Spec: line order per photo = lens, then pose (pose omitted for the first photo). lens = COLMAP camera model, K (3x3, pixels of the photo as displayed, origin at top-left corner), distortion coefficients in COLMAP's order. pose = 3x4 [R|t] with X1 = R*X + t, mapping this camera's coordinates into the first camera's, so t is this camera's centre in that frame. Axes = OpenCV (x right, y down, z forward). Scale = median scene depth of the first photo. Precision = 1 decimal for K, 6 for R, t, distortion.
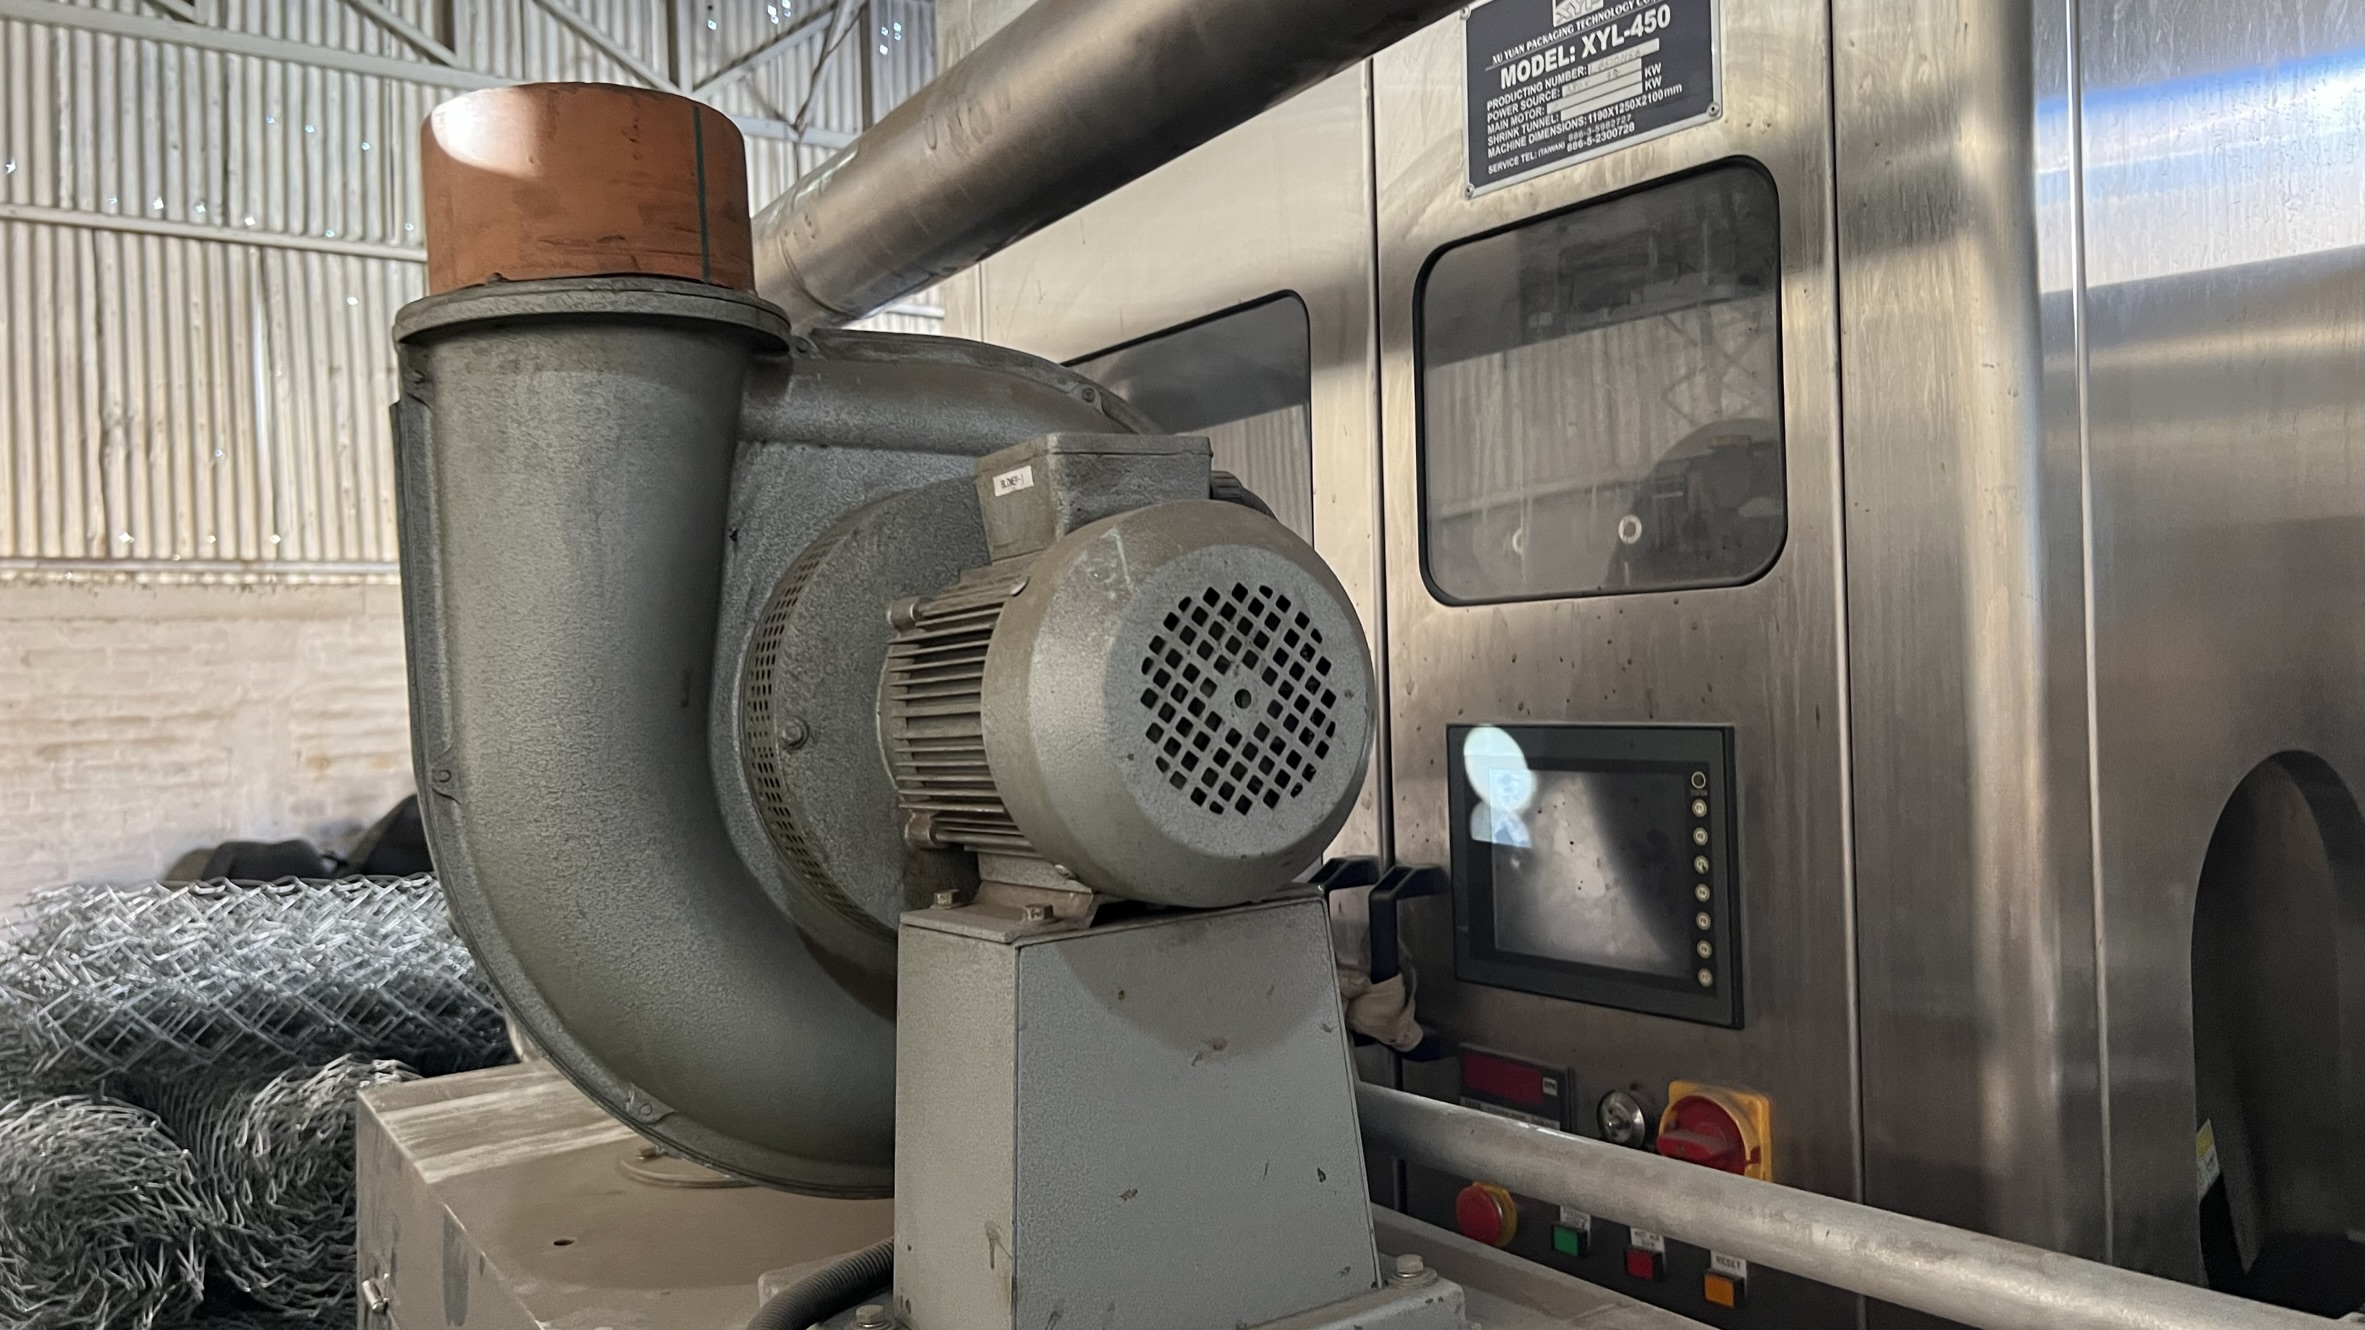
lens RADIAL K [[1787.6, 0, 1183.3], [0, 1787.6, 665.4], [0, 0, 1]] dist [0.054238, -0.070593]
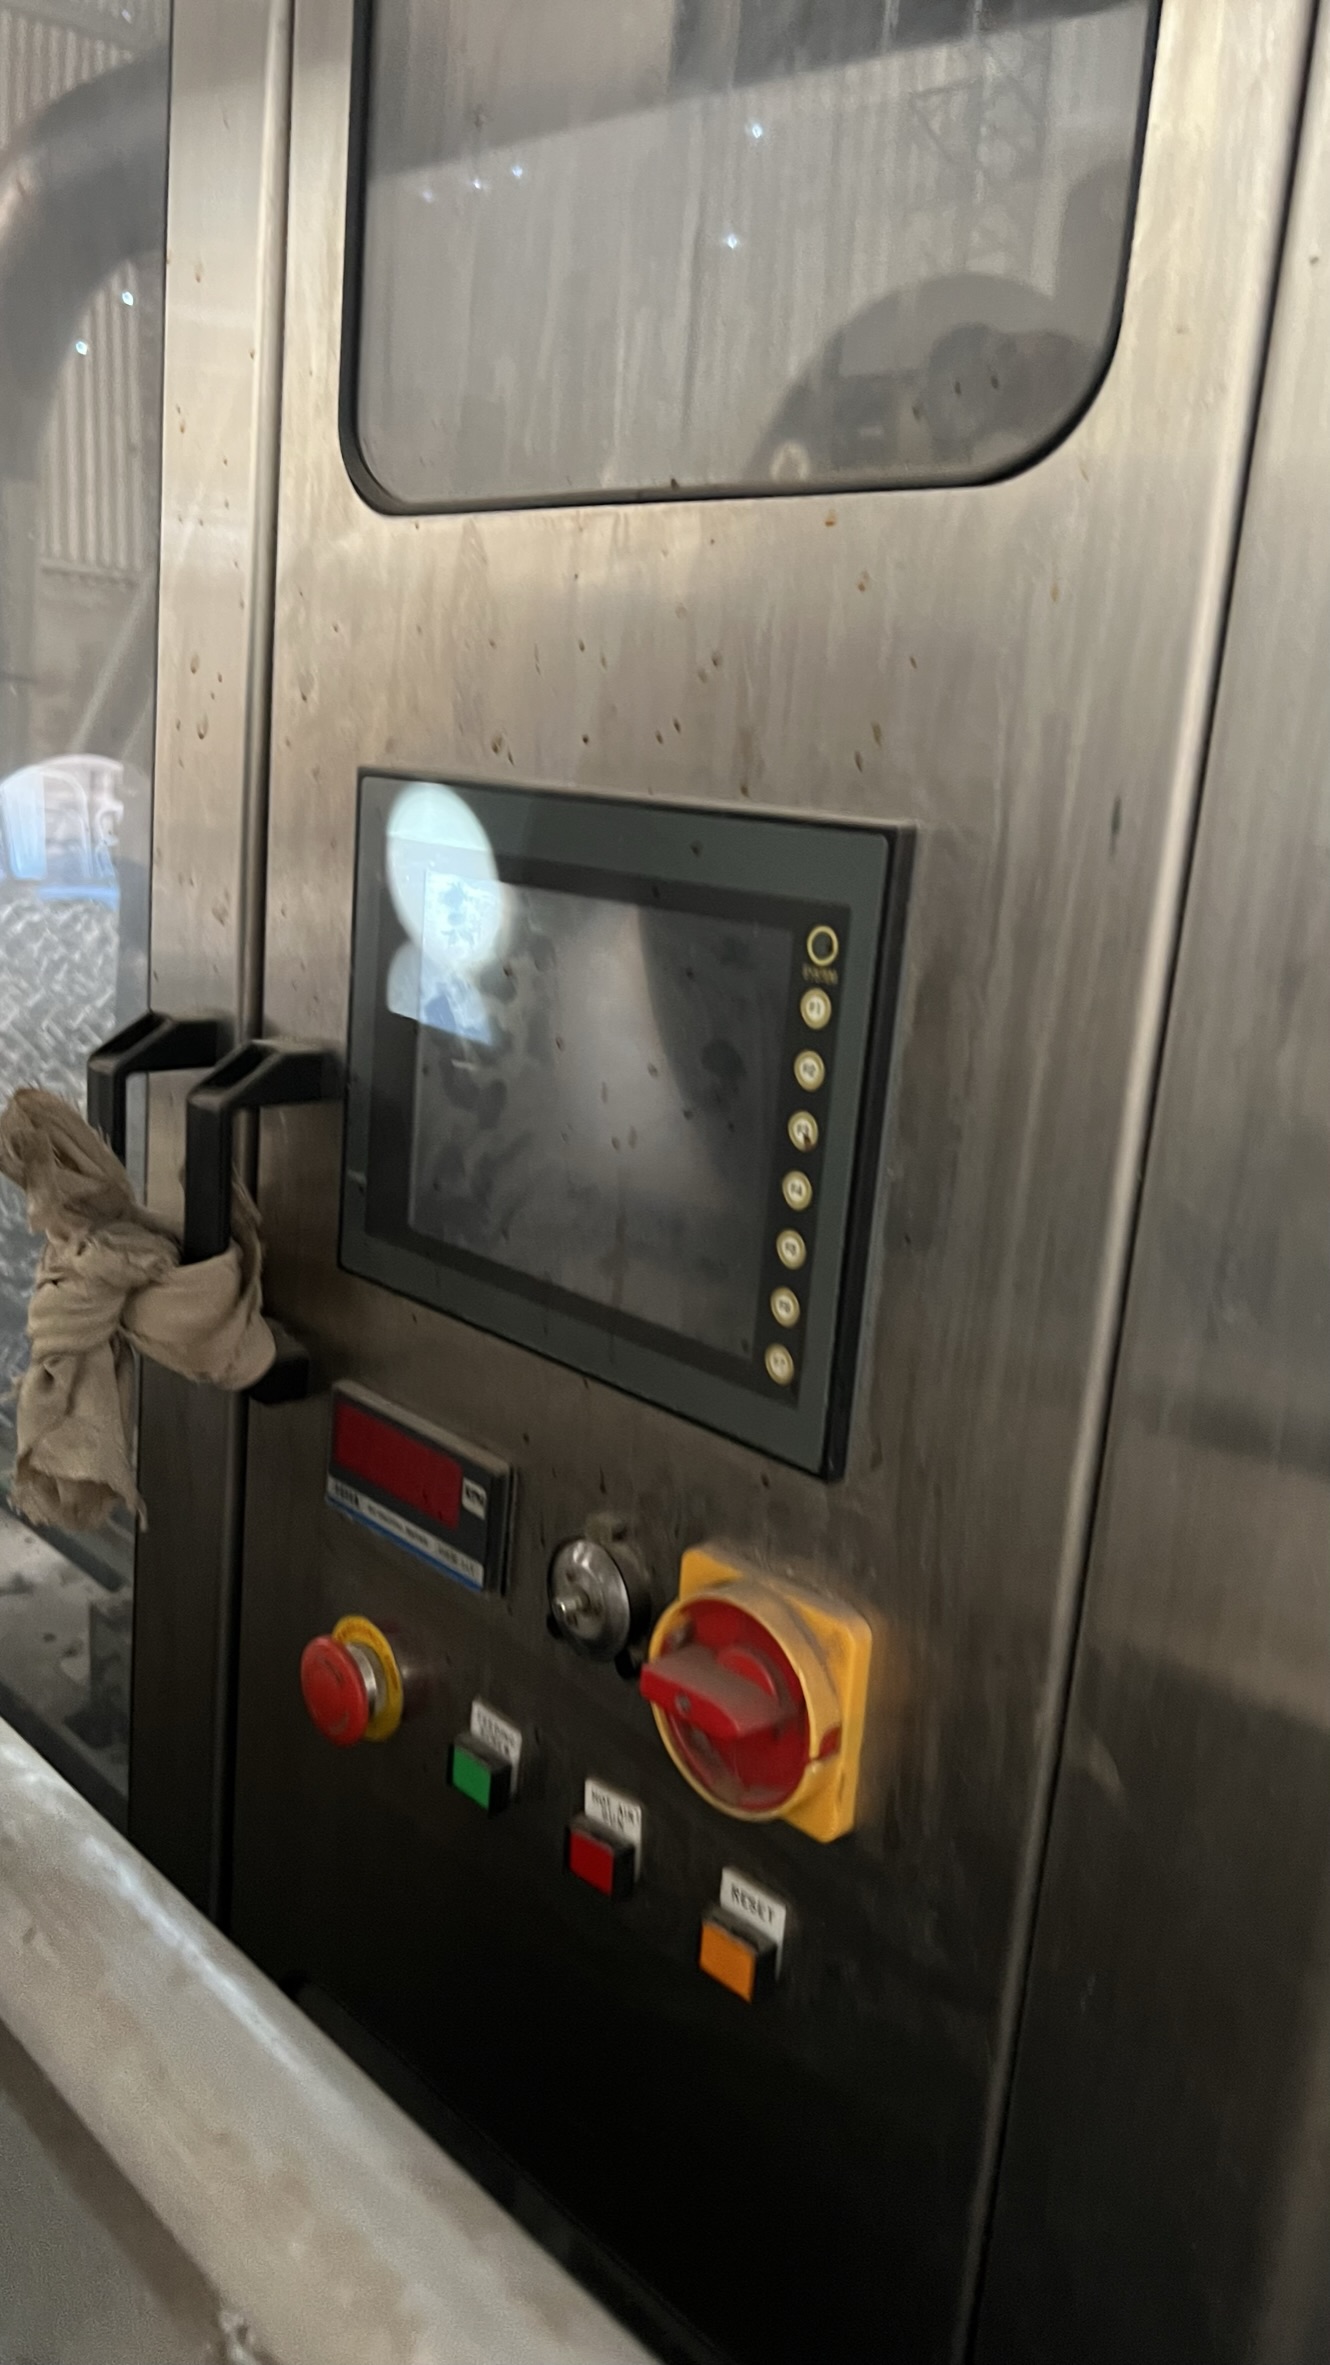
lens RADIAL K [[1787.6, 0, 657.3], [0, 1787.6, 1185.1], [0, 0, 1]] dist [0.054238, -0.070593]
pose [[0.981629, 0.069509, 0.177689, 0.152806], [-0.110611, 0.966136, 0.233122, 0.020068], [-0.155468, -0.248494, 0.956076, 0.504140]]
